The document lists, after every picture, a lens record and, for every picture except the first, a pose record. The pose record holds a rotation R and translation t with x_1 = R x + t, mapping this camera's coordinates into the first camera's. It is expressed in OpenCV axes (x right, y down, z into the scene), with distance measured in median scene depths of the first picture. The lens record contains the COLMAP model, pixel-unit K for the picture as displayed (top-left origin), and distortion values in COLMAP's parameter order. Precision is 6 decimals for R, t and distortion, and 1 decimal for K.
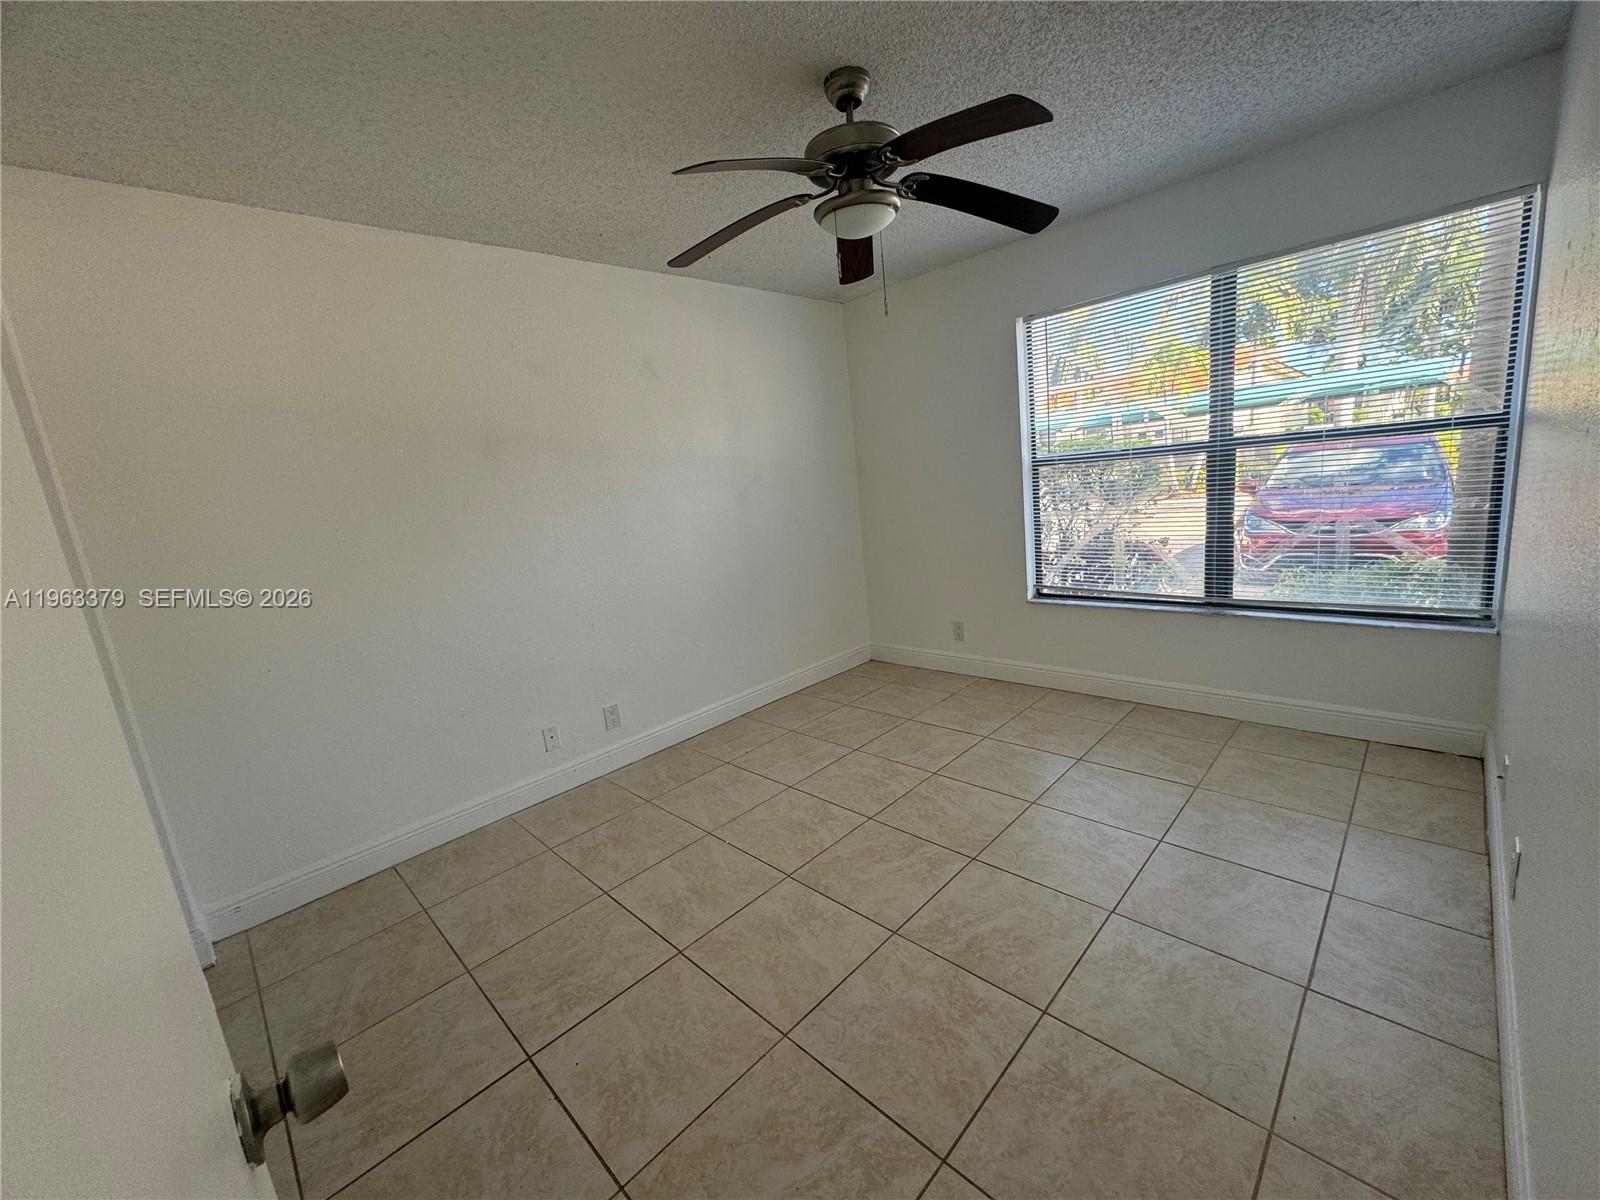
lens RADIAL K [[631.8, 0, 791.5], [0, 631.8, 597.1], [0, 0, 1]] dist [-0.001331, 0.000331]
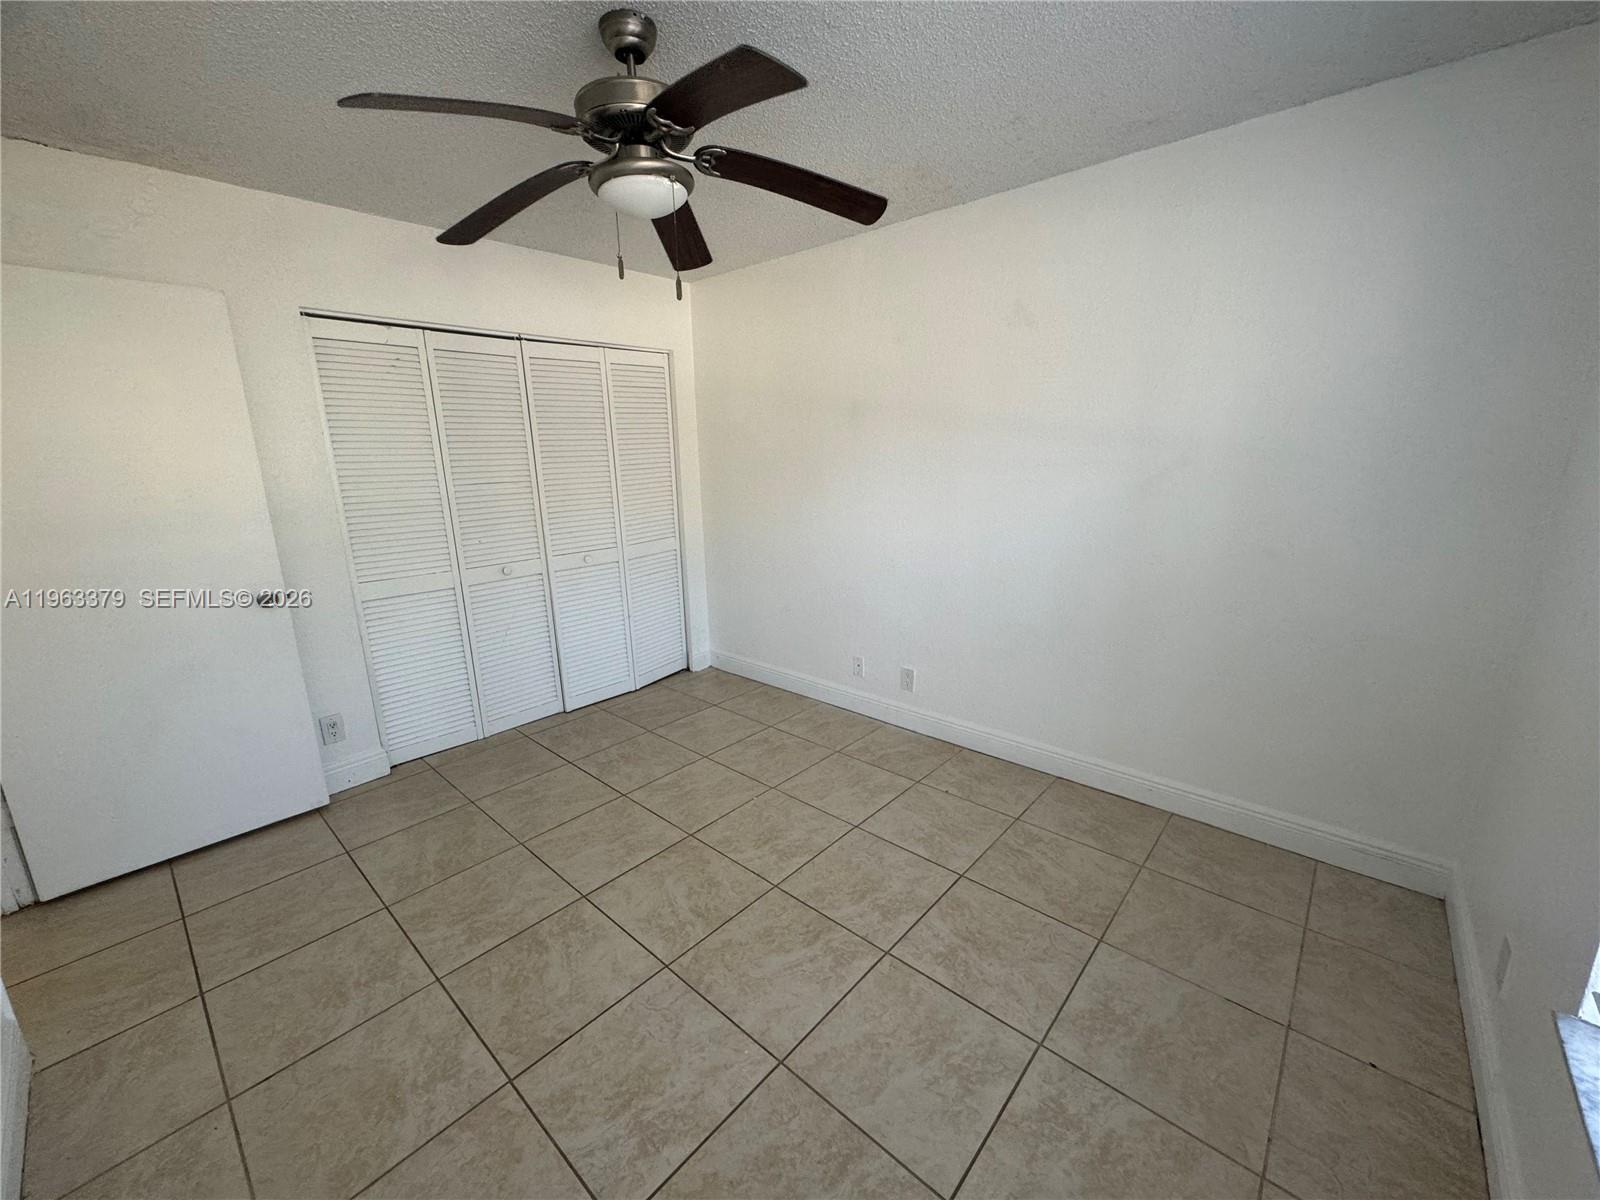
lens RADIAL K [[631.8, 0, 798.5], [0, 631.8, 593.3], [0, 0, 1]] dist [-0.001331, 0.000331]
pose [[0.071353, 0.321012, -0.944383, 0.824008], [-0.175066, 0.936130, 0.304980, -0.293113], [0.981968, 0.143569, 0.122994, 0.884304]]
